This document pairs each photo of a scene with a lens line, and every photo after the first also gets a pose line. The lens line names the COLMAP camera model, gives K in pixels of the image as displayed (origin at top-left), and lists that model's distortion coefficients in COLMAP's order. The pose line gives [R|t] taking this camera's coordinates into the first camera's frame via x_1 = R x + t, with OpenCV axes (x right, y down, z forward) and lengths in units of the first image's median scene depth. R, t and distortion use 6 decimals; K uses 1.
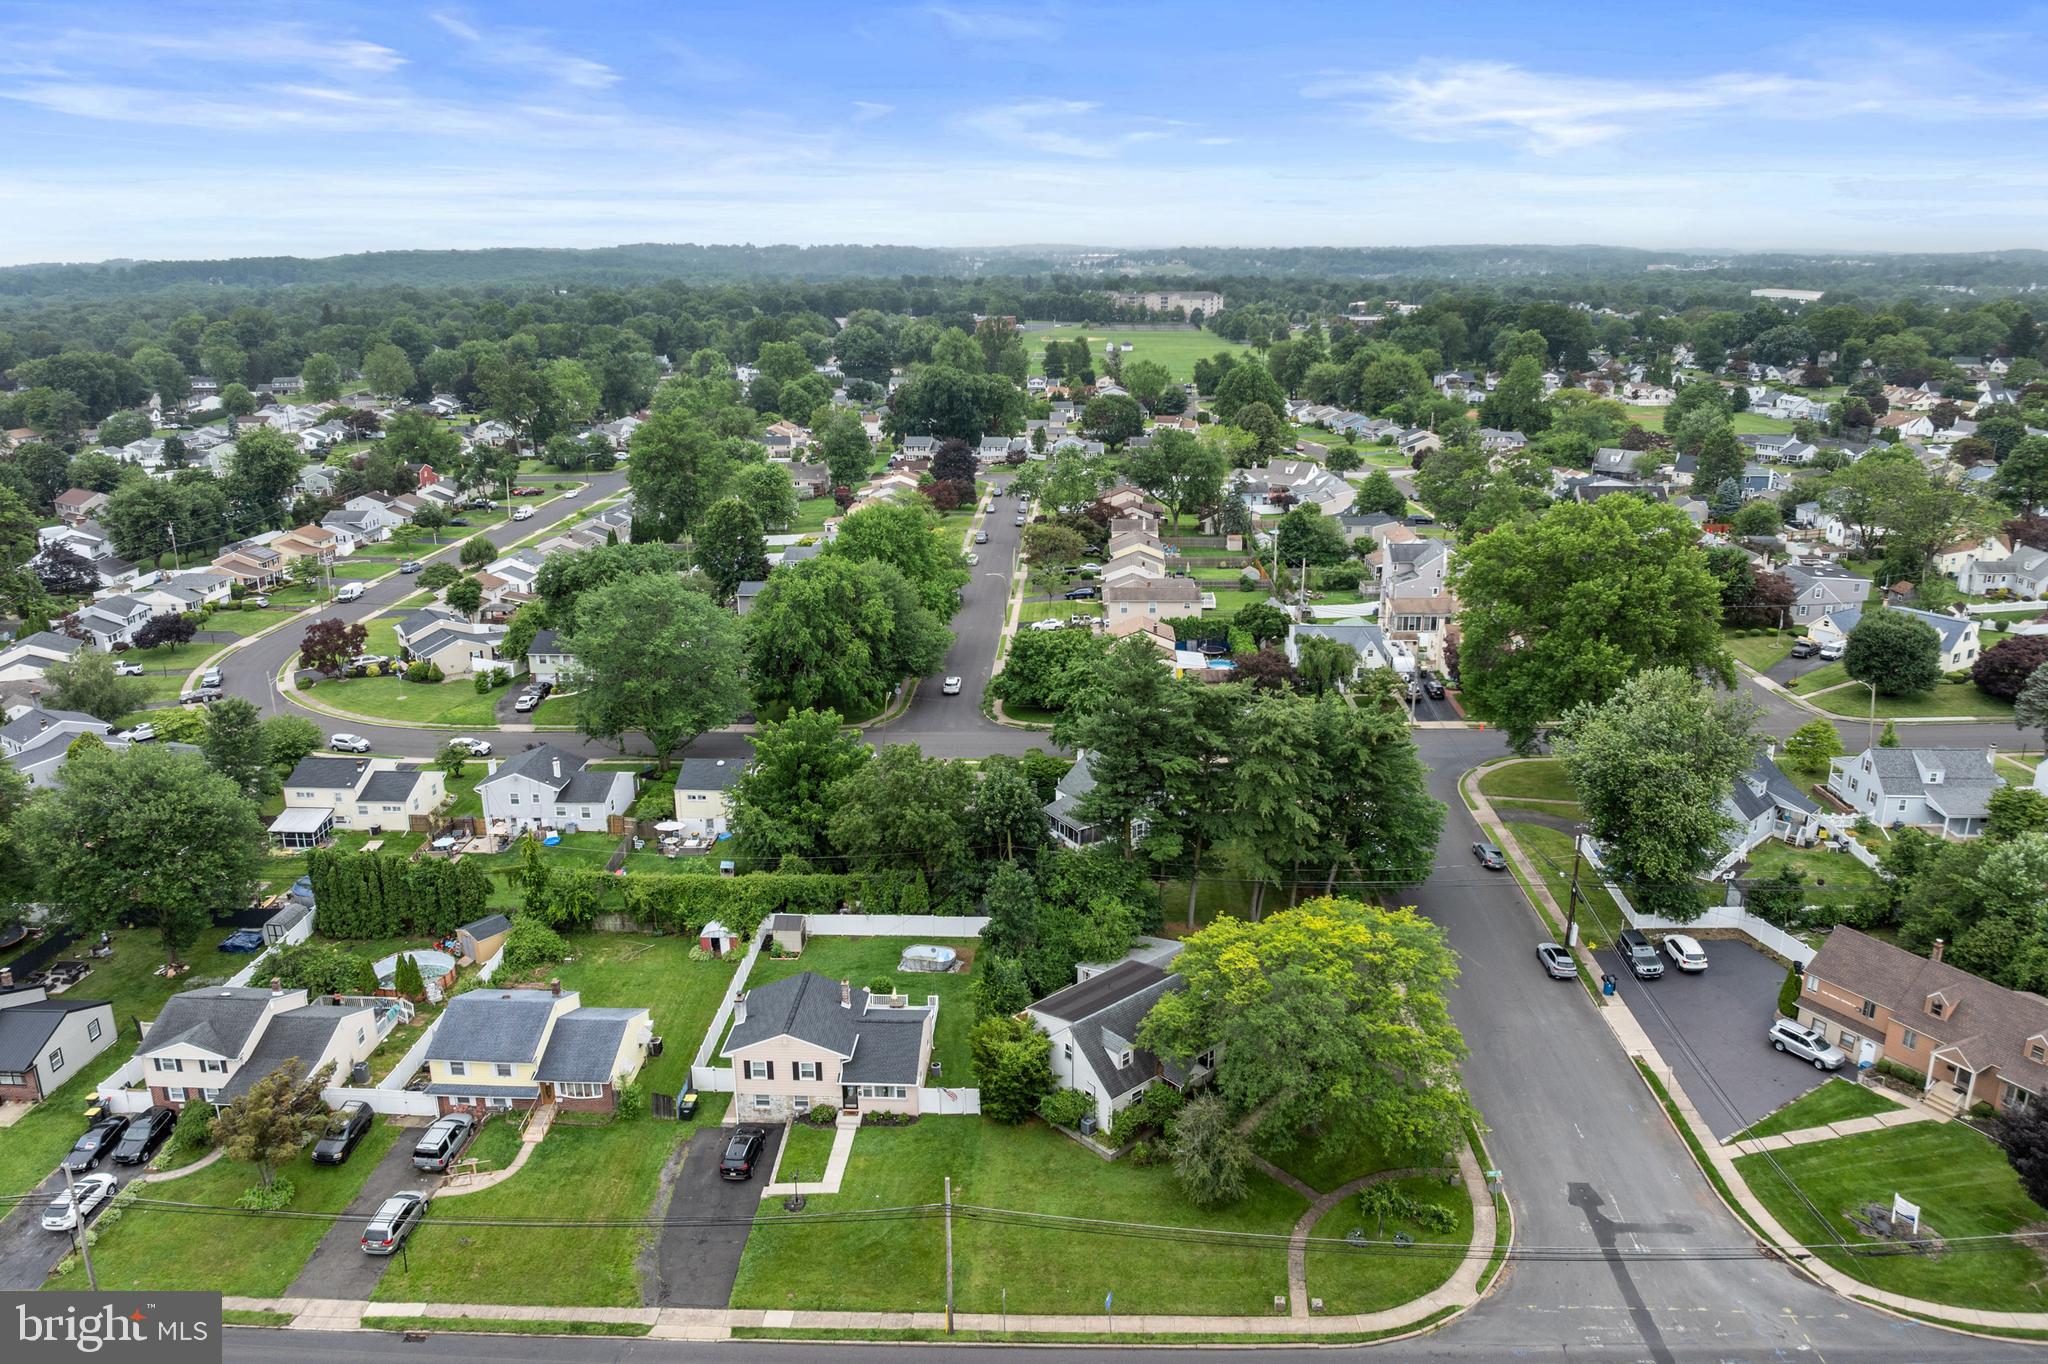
lens RADIAL K [[1446.4, 0, 1025.2], [0, 1446.4, 681.1], [0, 0, 1]] dist [-0.043521, 0.008140]
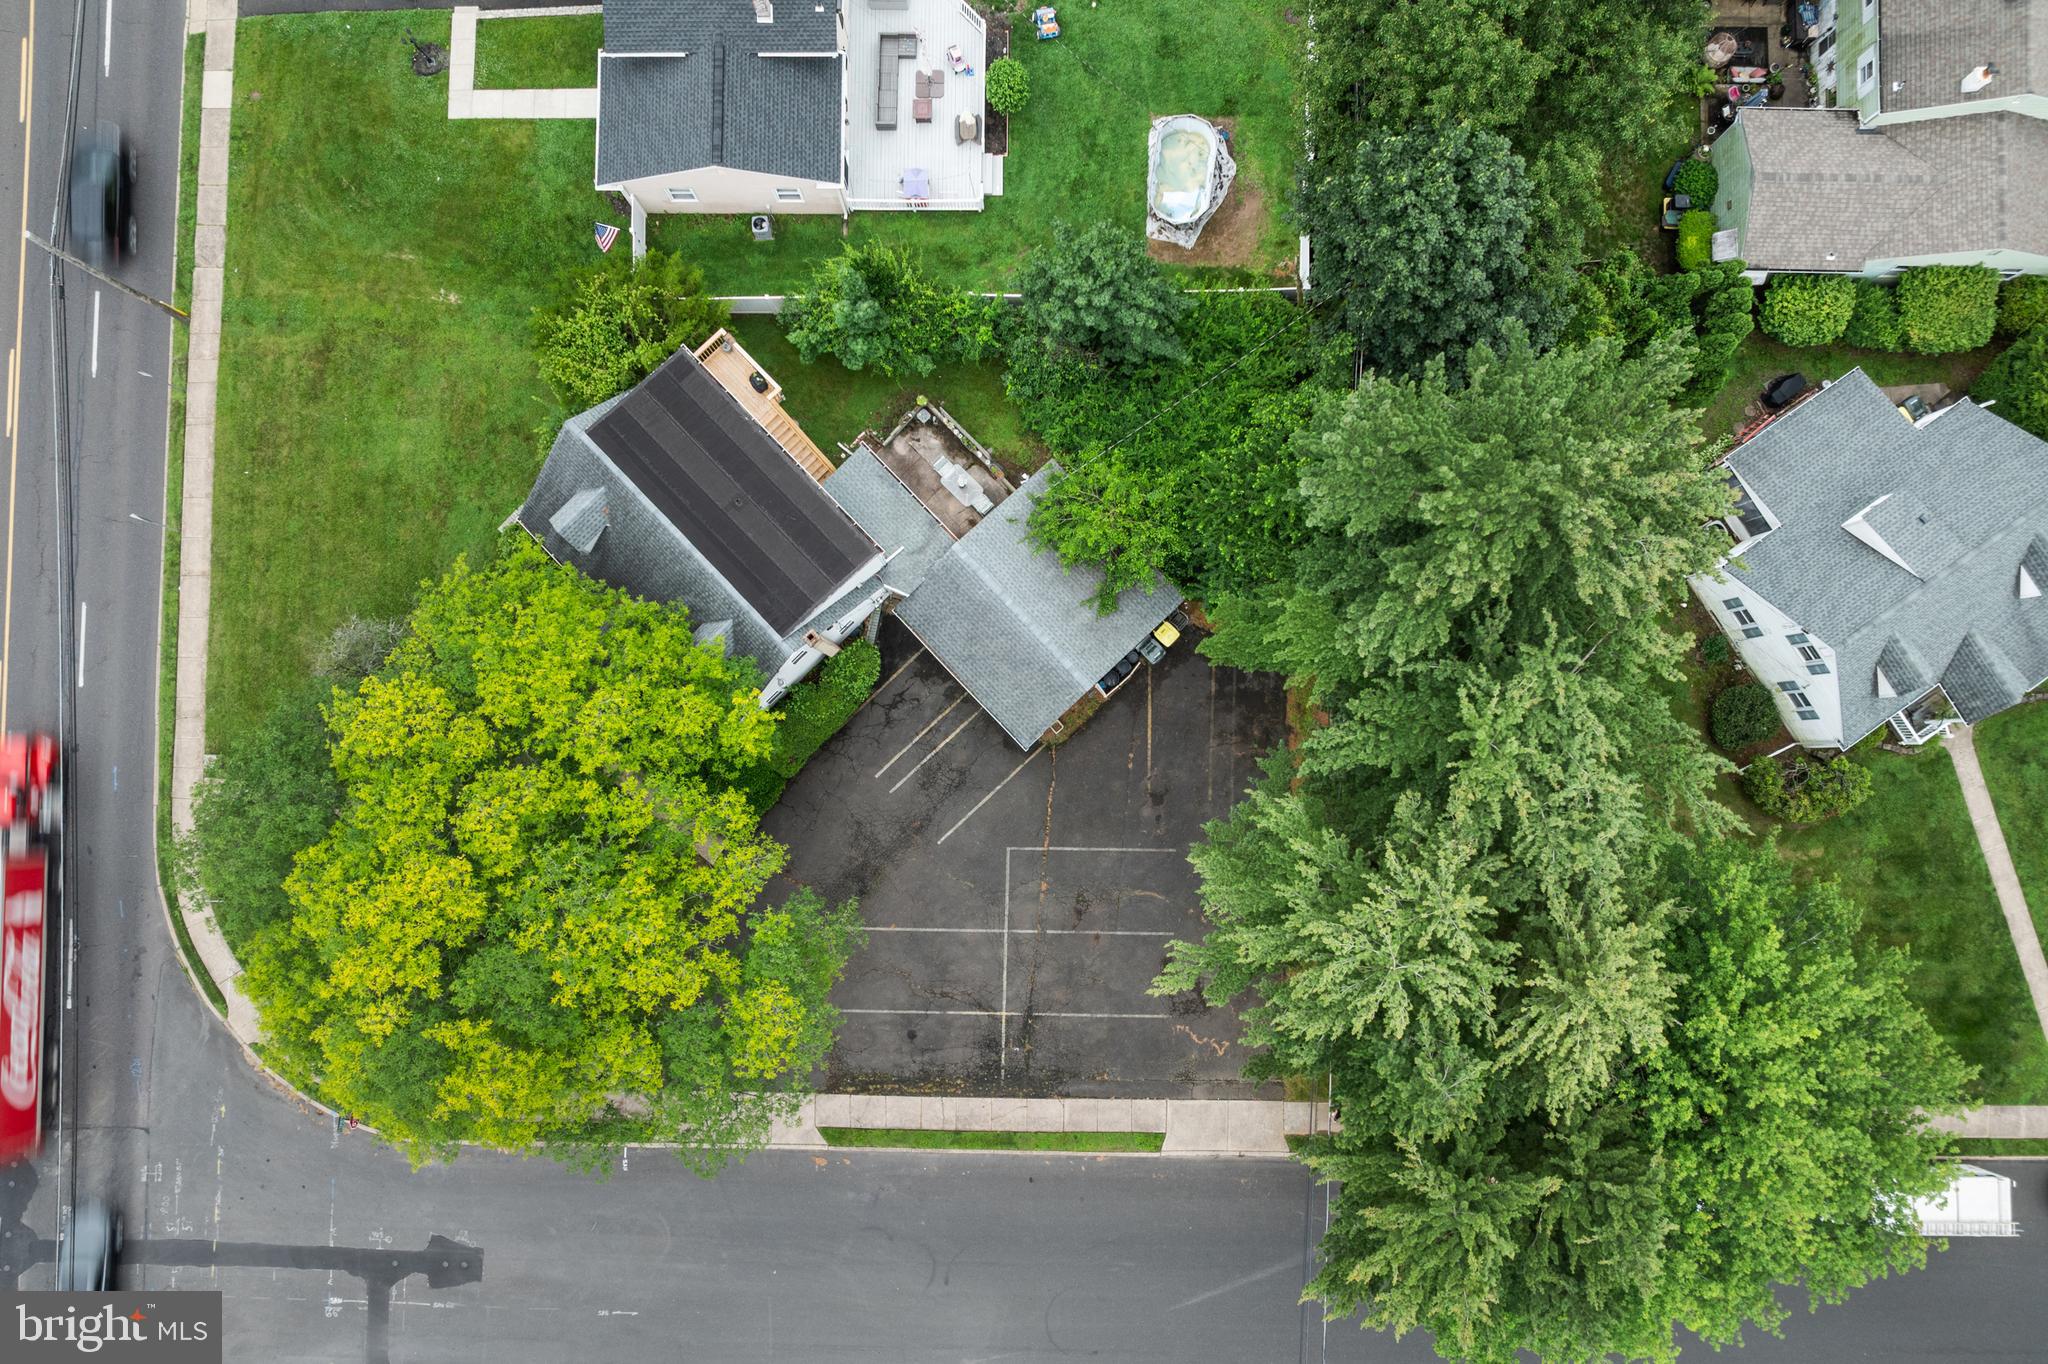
lens RADIAL K [[1446.4, 0, 1024.9], [0, 1446.4, 750.3], [0, 0, 1]] dist [-0.043521, 0.008140]
pose [[0.035687, 0.999324, -0.008816, 0.129712], [-0.287445, 0.018713, 0.957614, -0.251969], [0.957132, -0.031640, 0.287918, 0.798602]]
